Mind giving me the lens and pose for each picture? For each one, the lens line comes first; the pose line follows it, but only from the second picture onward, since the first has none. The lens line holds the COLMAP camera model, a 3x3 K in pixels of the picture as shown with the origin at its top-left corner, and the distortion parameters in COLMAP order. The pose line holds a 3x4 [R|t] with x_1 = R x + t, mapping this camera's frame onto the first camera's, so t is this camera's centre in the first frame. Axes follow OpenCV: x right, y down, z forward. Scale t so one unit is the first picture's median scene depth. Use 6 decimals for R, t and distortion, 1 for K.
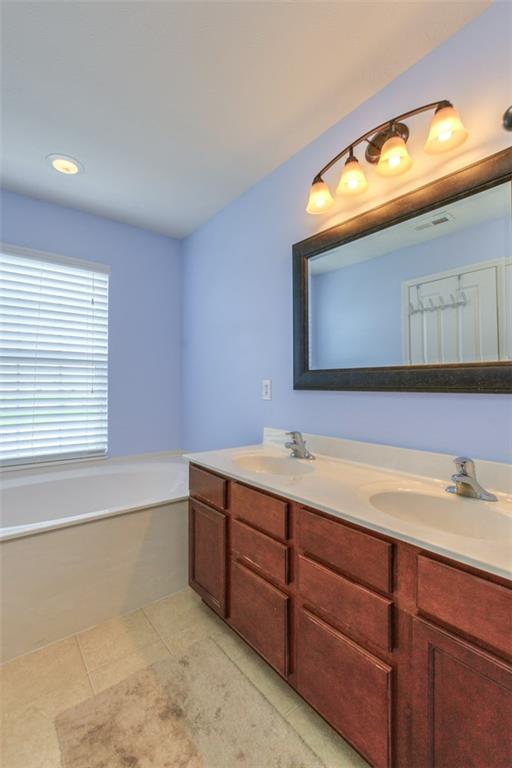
lens RADIAL K [[342.4, 0, 256.0], [0, 342.4, 384.0], [0, 0, 1]] dist [-0.023154, -0.000351]
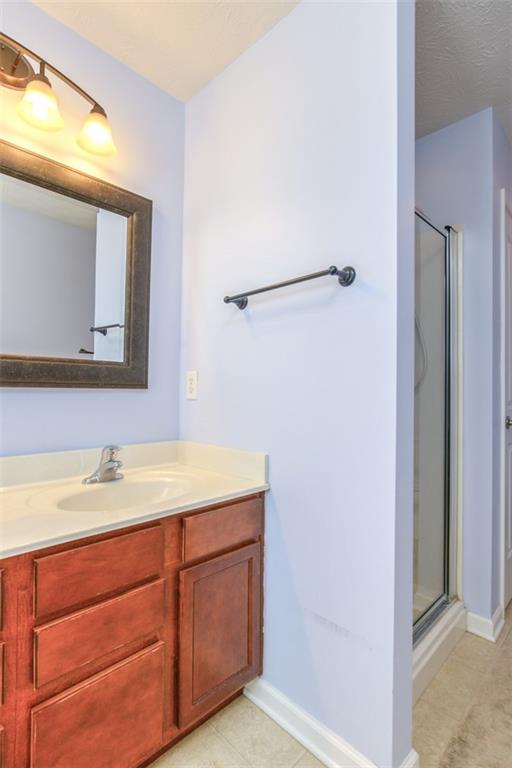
lens RADIAL K [[365.3, 0, 256.0], [0, 365.3, 384.0], [0, 0, 1]] dist [0.000059, -0.000021]
pose [[-0.111038, 0.010065, 0.993765, -0.635648], [-0.017591, 0.999772, -0.012092, 0.020239], [-0.993660, -0.018824, -0.110836, 0.657315]]
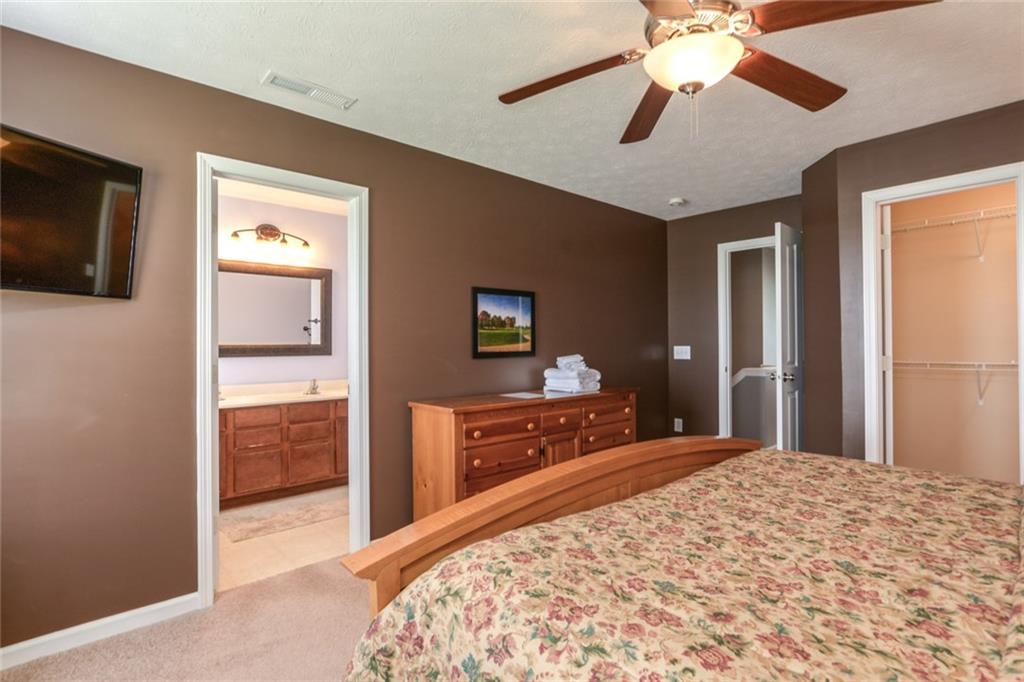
lens RADIAL K [[487.1, 0, 512.0], [0, 487.1, 341.0], [0, 0, 1]] dist [0.000059, -0.000021]
pose [[-0.052997, 0.014062, 0.998496, -3.391622], [0.004935, 0.999892, -0.013819, -0.031517], [-0.998582, 0.004196, -0.053061, -0.390517]]
